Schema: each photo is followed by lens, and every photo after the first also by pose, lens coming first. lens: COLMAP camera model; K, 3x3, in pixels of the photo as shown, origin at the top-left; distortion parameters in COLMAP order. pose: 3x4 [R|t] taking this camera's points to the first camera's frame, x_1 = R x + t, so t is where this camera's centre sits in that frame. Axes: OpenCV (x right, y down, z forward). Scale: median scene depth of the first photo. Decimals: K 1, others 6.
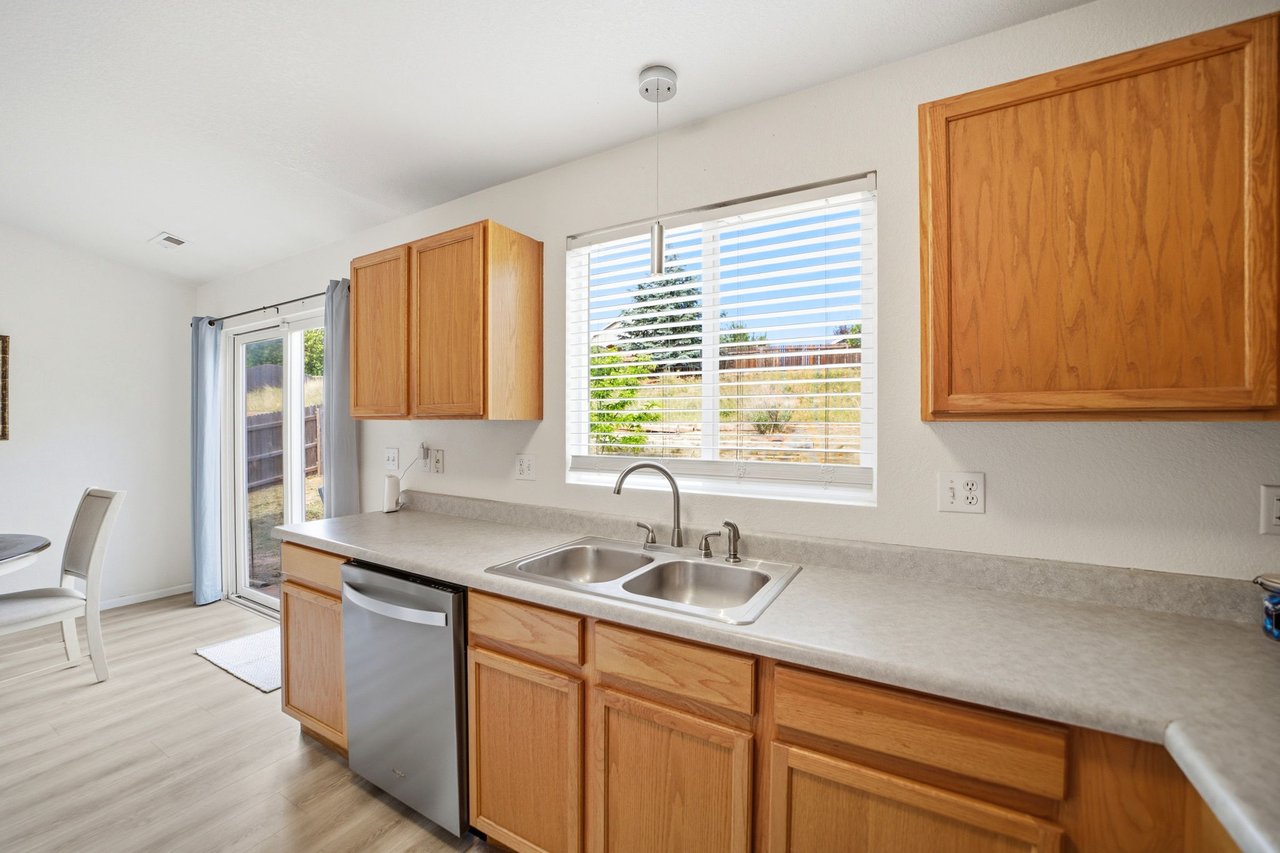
lens RADIAL K [[505.1, 0, 642.9], [0, 505.1, 420.7], [0, 0, 1]] dist [-0.042059, 0.010698]
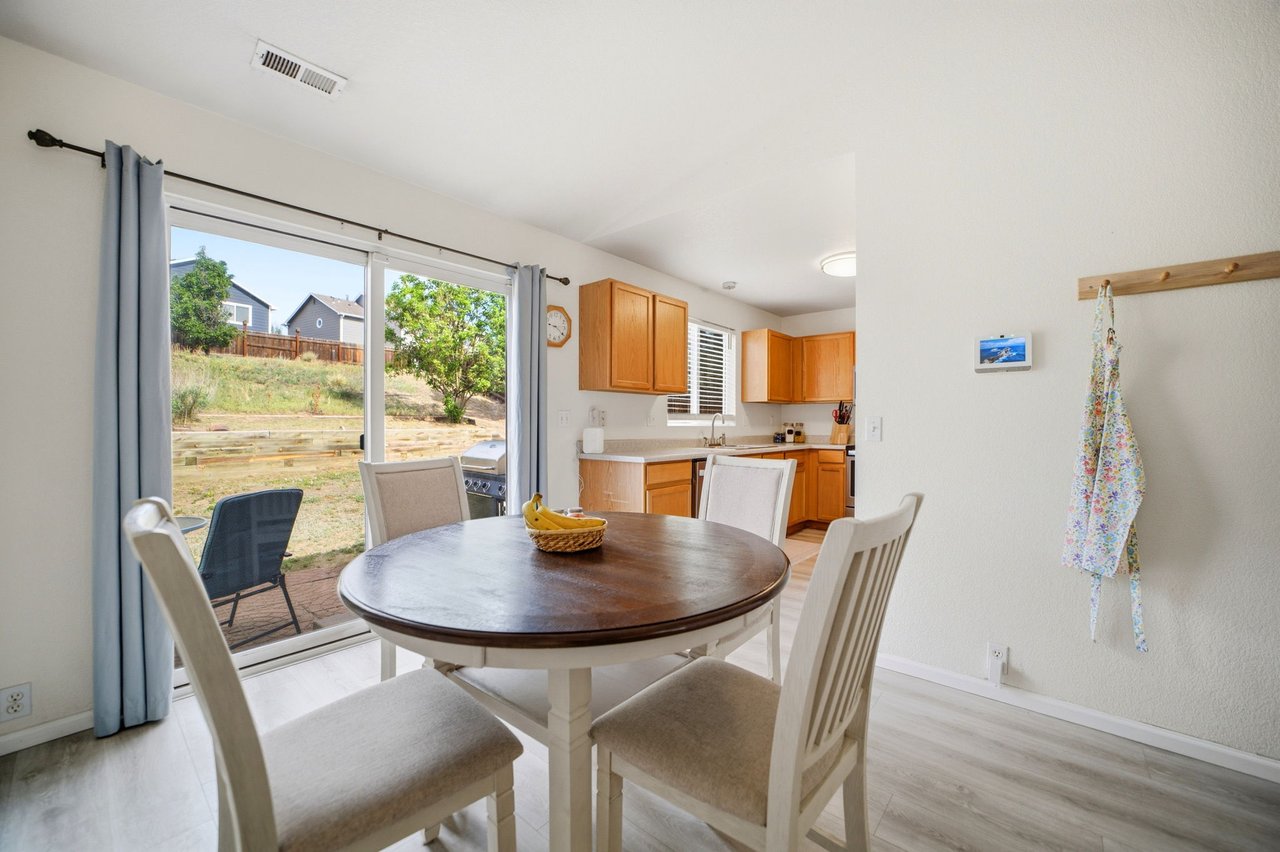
lens RADIAL K [[505.3, 0, 643.9], [0, 505.3, 424.4], [0, 0, 1]] dist [-0.050945, 0.020218]
pose [[0.178411, -0.003532, 0.983950, -2.276528], [-0.007809, 0.999957, 0.005006, 0.108779], [-0.983925, -0.008577, 0.178376, 0.720125]]
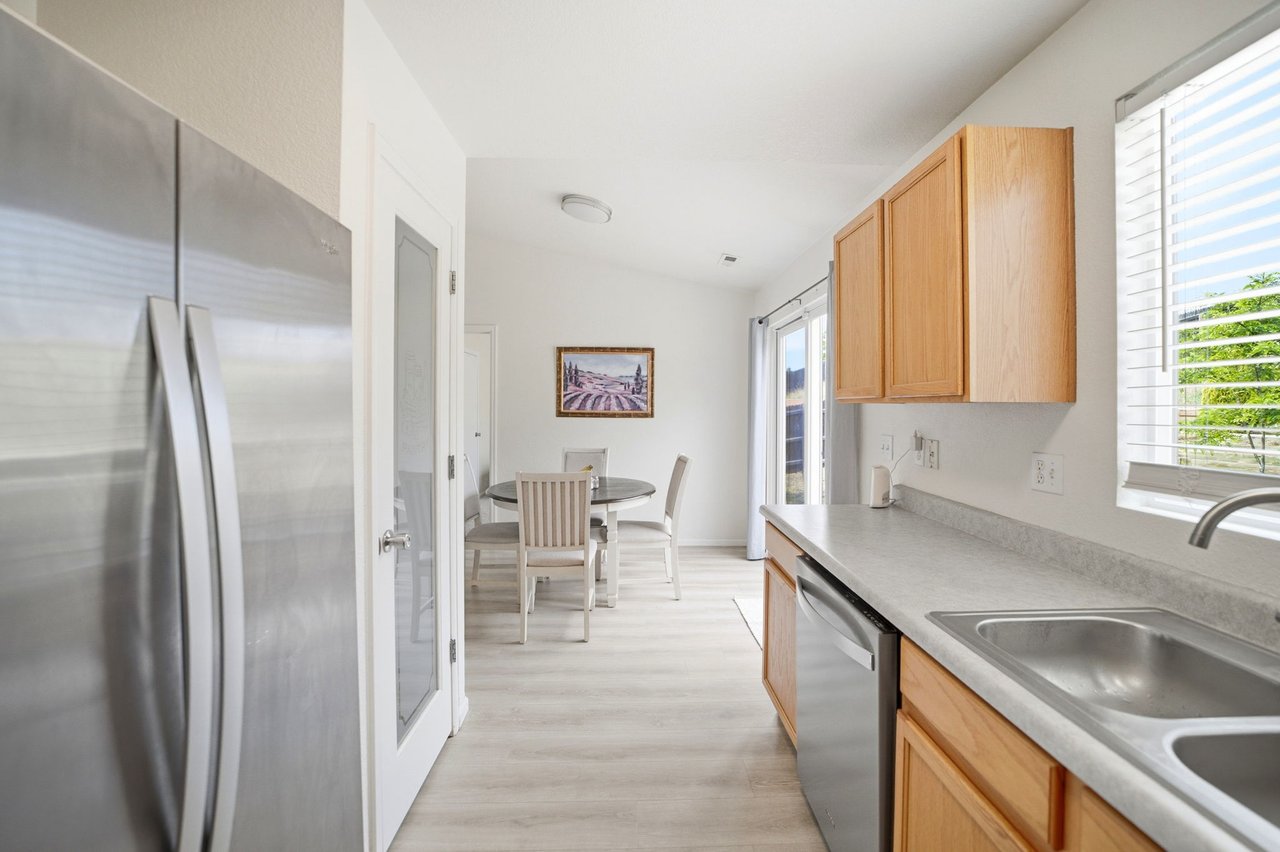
lens RADIAL K [[522.2, 0, 645.3], [0, 522.2, 403.4], [0, 0, 1]] dist [-0.034154, 0.007963]
pose [[0.528784, -0.003103, -0.848751, 0.067142], [0.000572, 0.999994, -0.003299, 0.001464], [0.848756, 0.001259, 0.528783, 0.197401]]
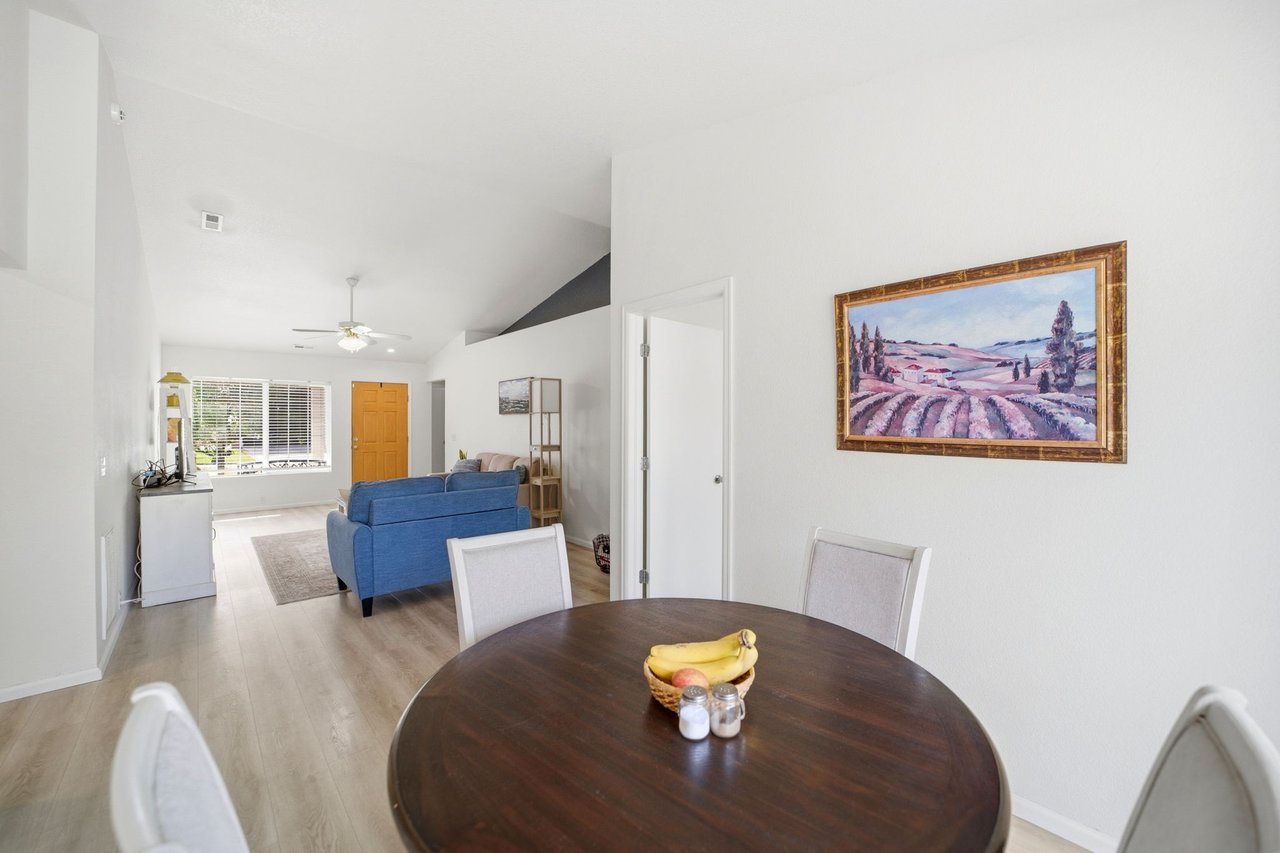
lens RADIAL K [[497.7, 0, 640.0], [0, 497.7, 426.5], [0, 0, 1]] dist [-0.032032, -0.000048]
pose [[-0.306738, 0.007981, -0.951760, -1.114692], [0.002909, 0.999968, 0.007447, -0.001493], [0.951789, -0.000485, -0.306752, 1.079477]]
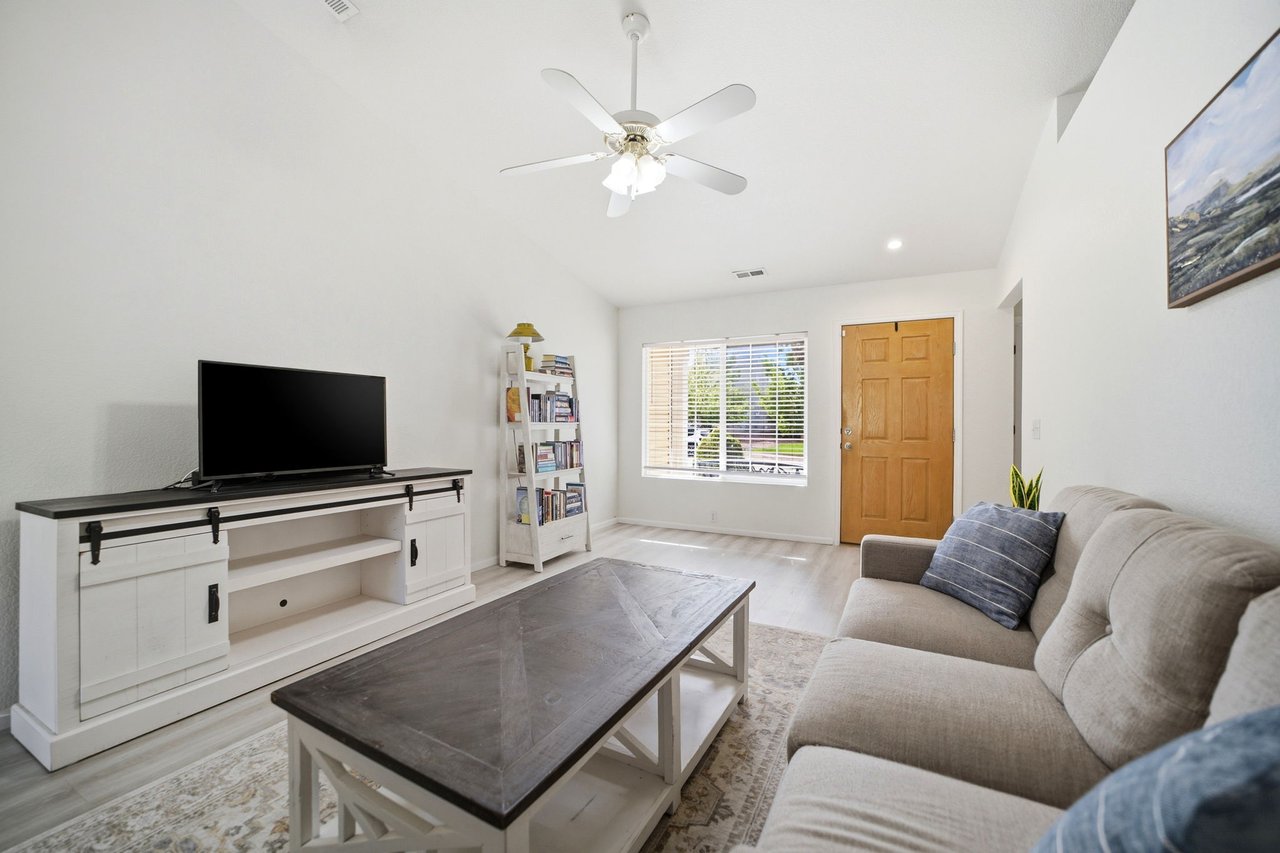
lens RADIAL K [[505.1, 0, 642.9], [0, 505.1, 420.7], [0, 0, 1]] dist [-0.042059, 0.010698]
pose [[-0.998621, -0.006113, -0.052141, -3.144618], [-0.005701, 0.999951, -0.008043, 0.098096], [0.052187, -0.007735, -0.998607, -0.152482]]
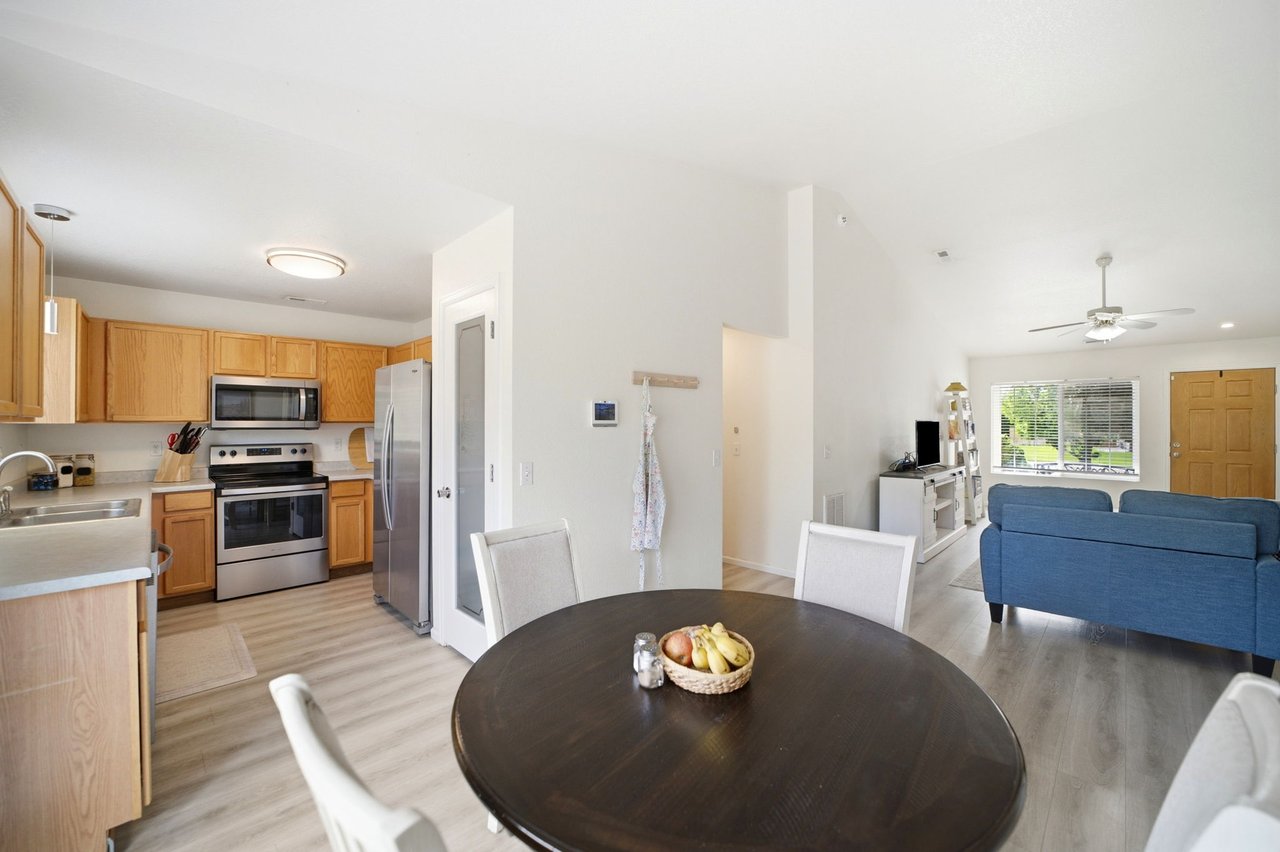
lens RADIAL K [[505.5, 0, 651.8], [0, 505.5, 421.2], [0, 0, 1]] dist [-0.045176, 0.010381]
pose [[-0.969539, 0.000268, 0.244939, -1.670549], [-0.001653, 0.999969, -0.007634, 0.001248], [-0.244933, -0.007806, -0.969509, 1.526313]]
